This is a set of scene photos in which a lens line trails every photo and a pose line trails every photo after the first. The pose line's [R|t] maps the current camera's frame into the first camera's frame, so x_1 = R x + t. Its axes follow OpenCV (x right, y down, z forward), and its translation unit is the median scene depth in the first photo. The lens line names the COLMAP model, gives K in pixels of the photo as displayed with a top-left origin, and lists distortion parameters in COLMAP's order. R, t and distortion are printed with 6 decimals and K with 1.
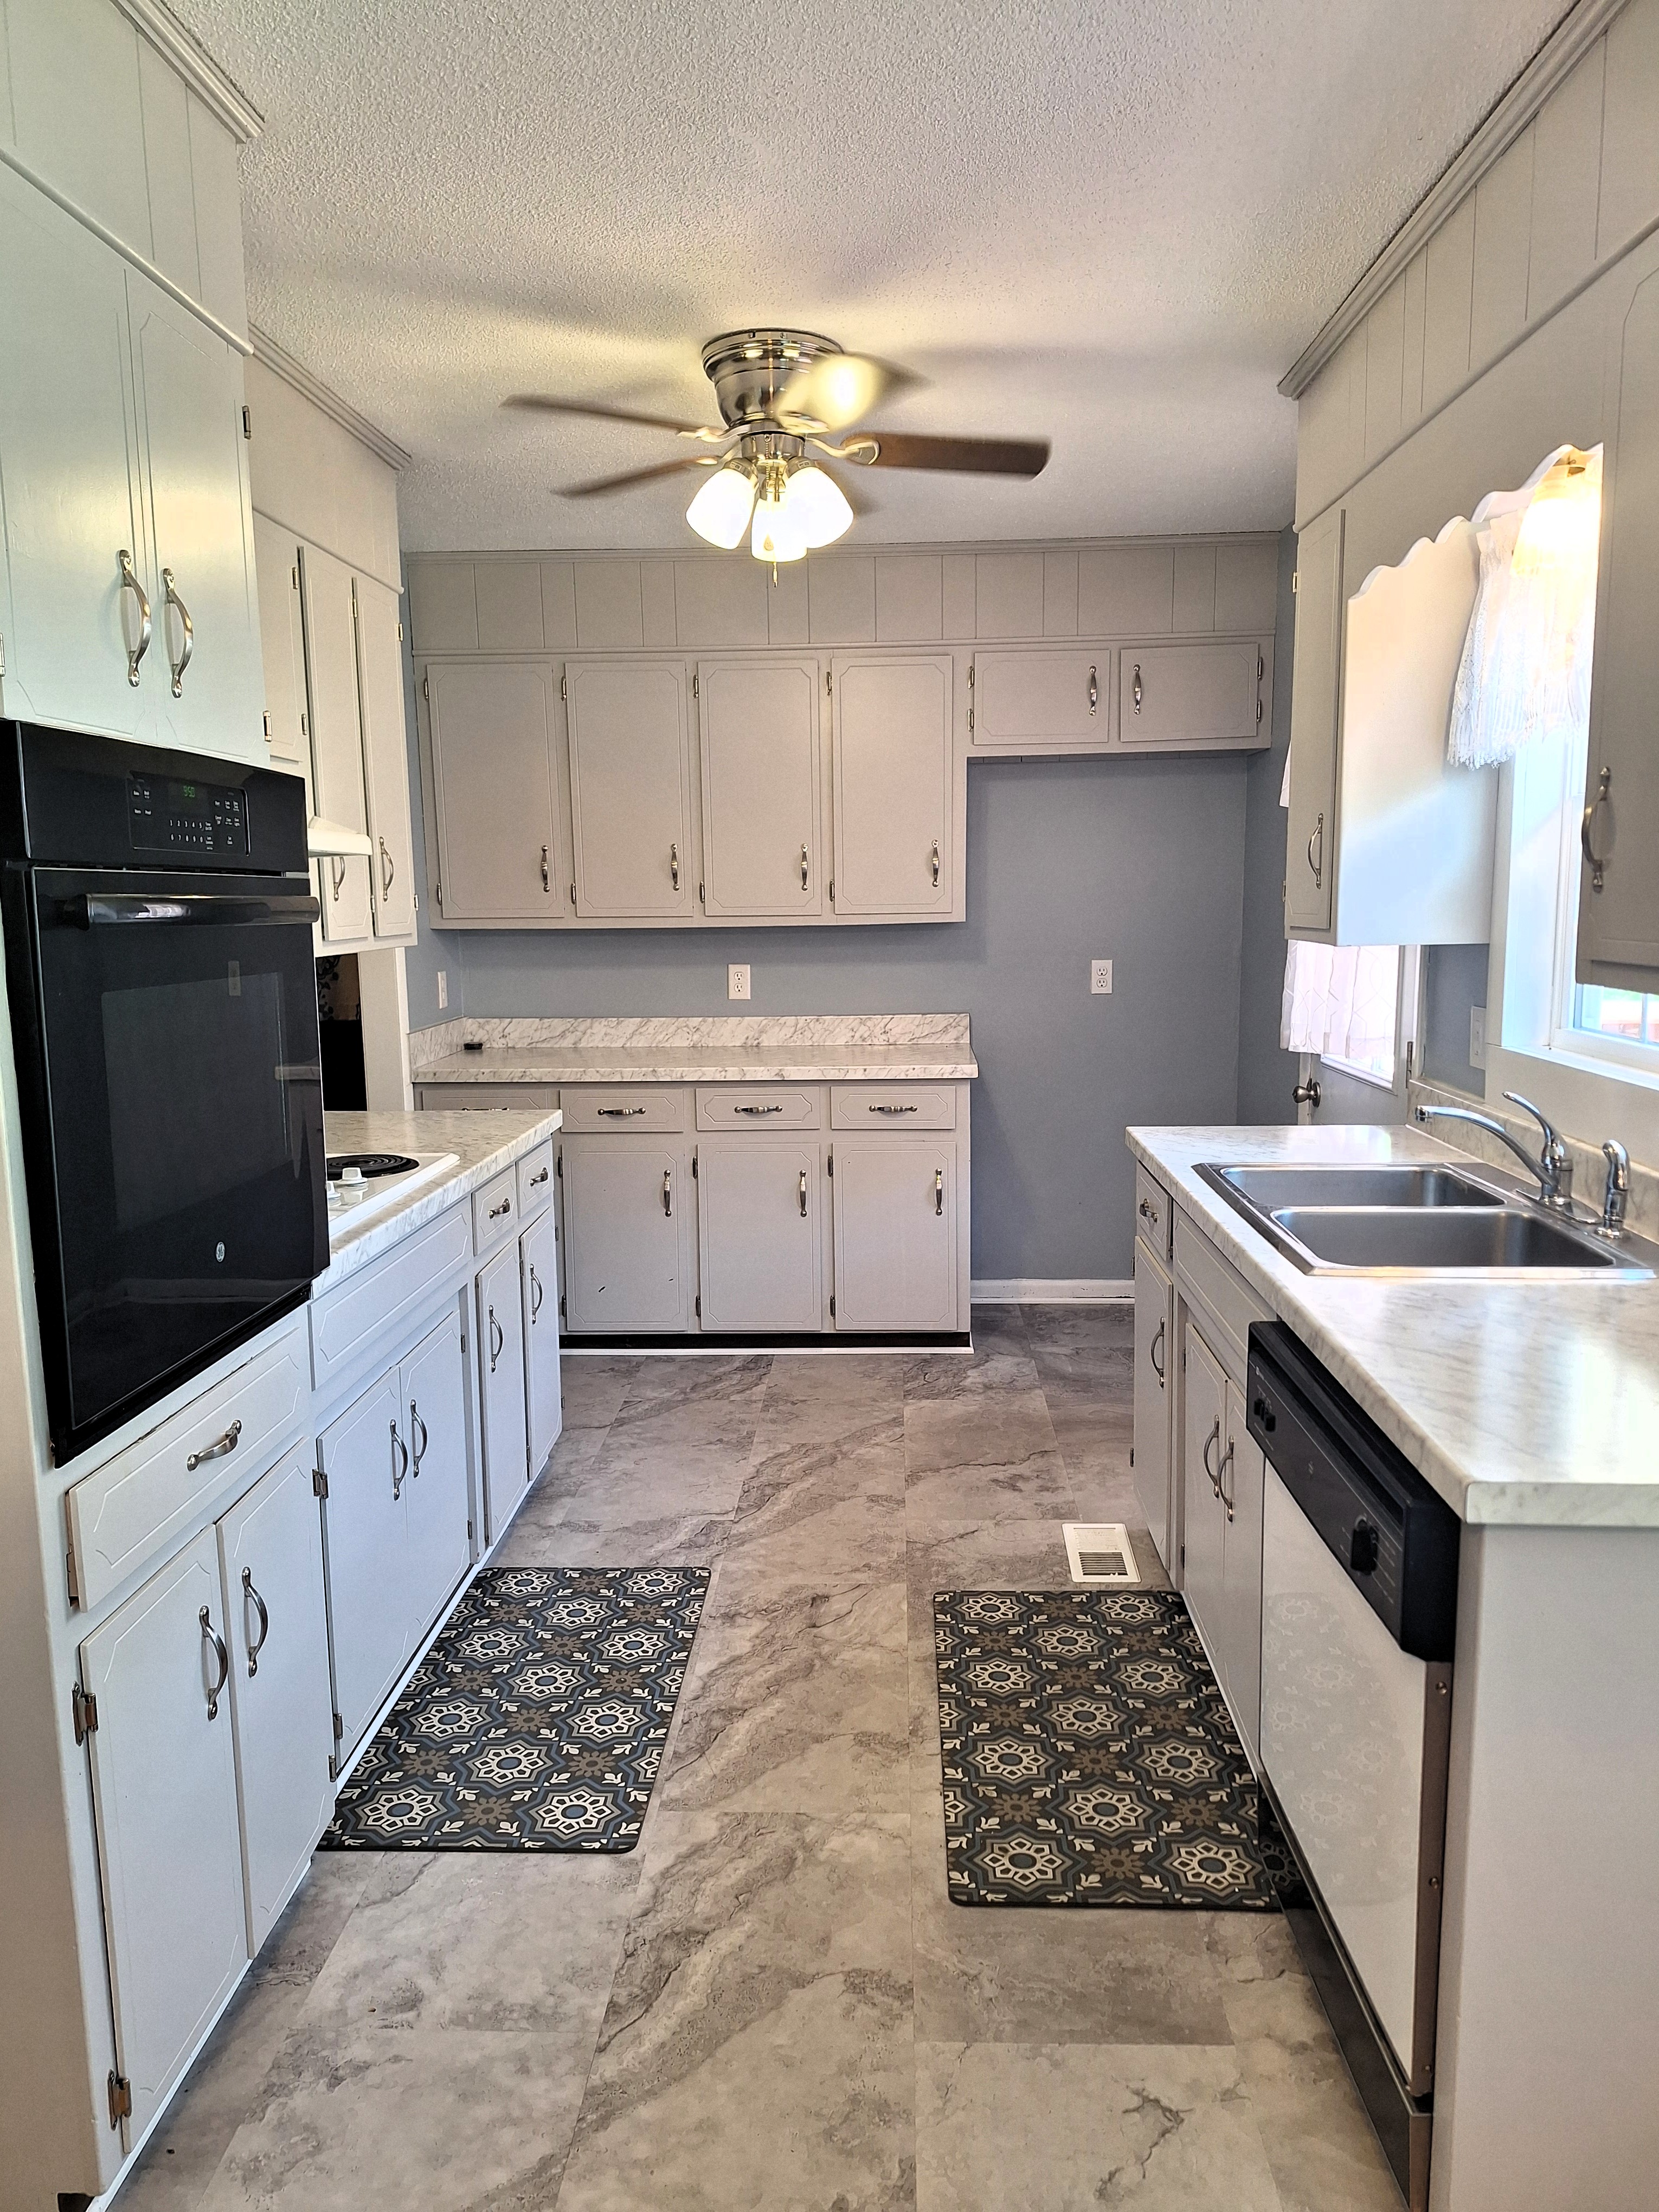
lens RADIAL K [[1585.0, 0, 831.4], [0, 1585.0, 1063.7], [0, 0, 1]] dist [0.080483, -0.054152]
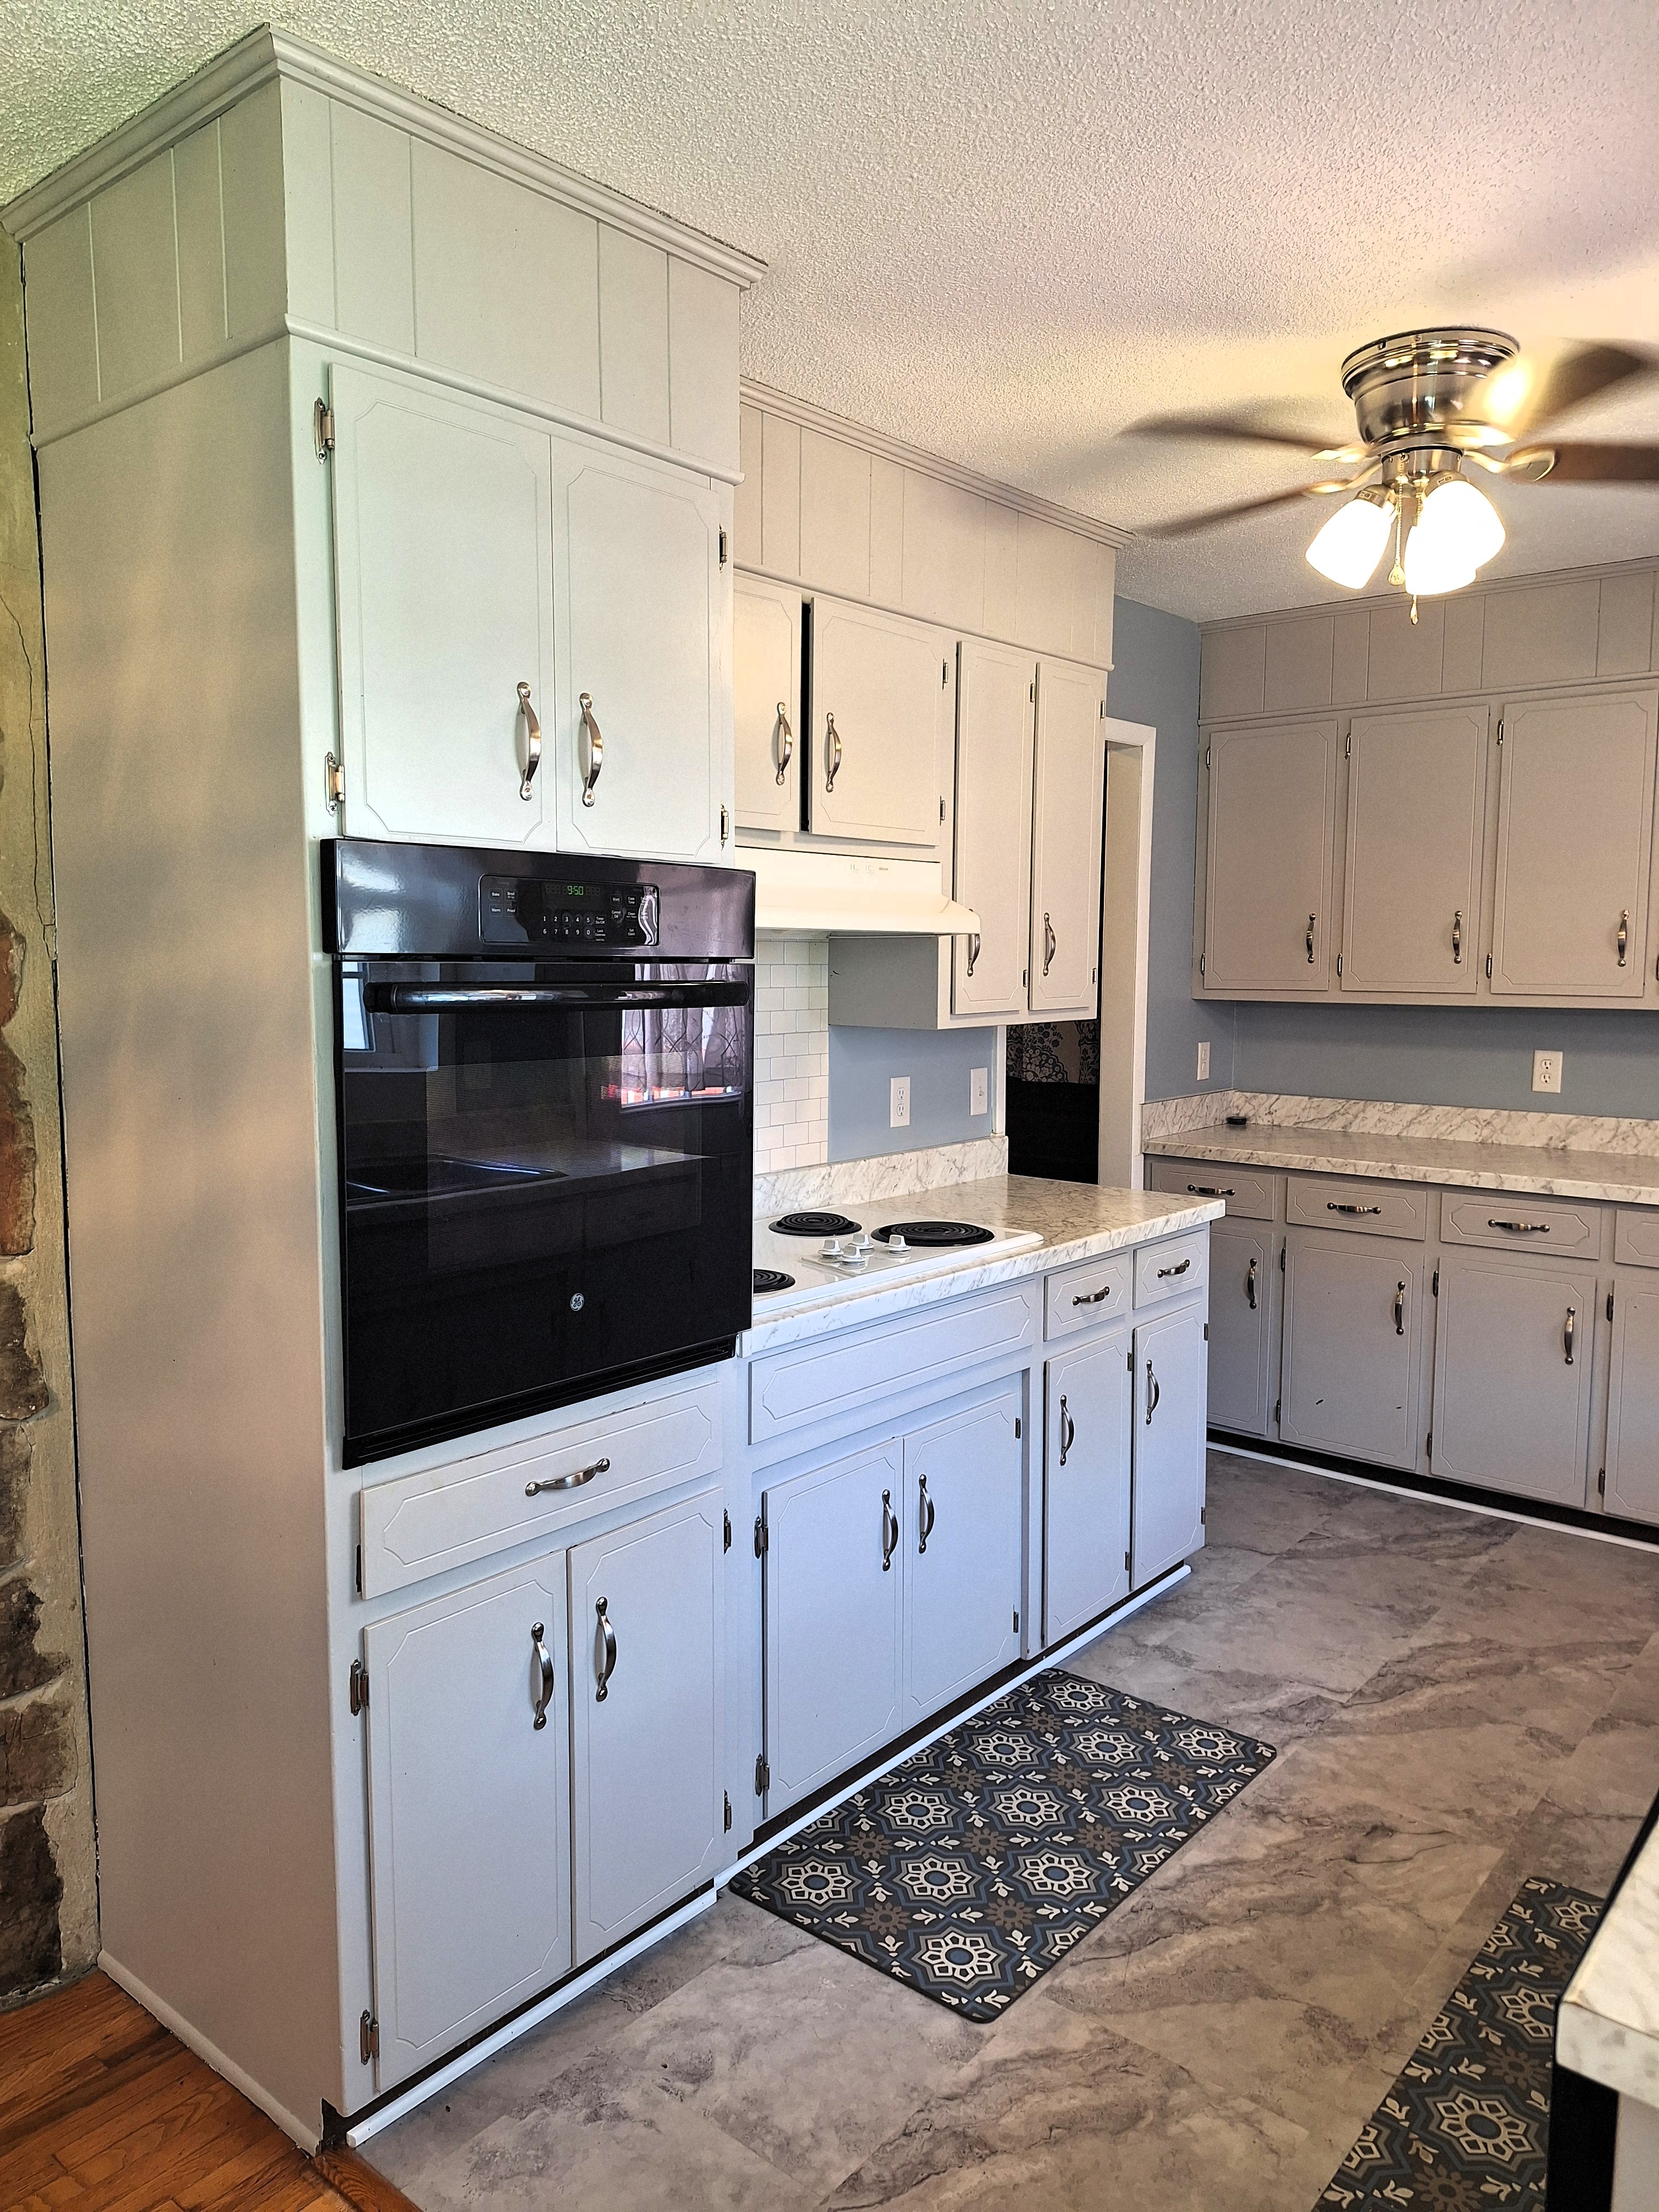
lens RADIAL K [[1585.0, 0, 827.4], [0, 1585.0, 1059.1], [0, 0, 1]] dist [0.080483, -0.054152]
pose [[0.794287, 0.062027, -0.604368, 0.254917], [-0.082189, 0.996600, -0.005734, -0.036302], [0.601958, 0.054227, 0.796685, 0.141065]]
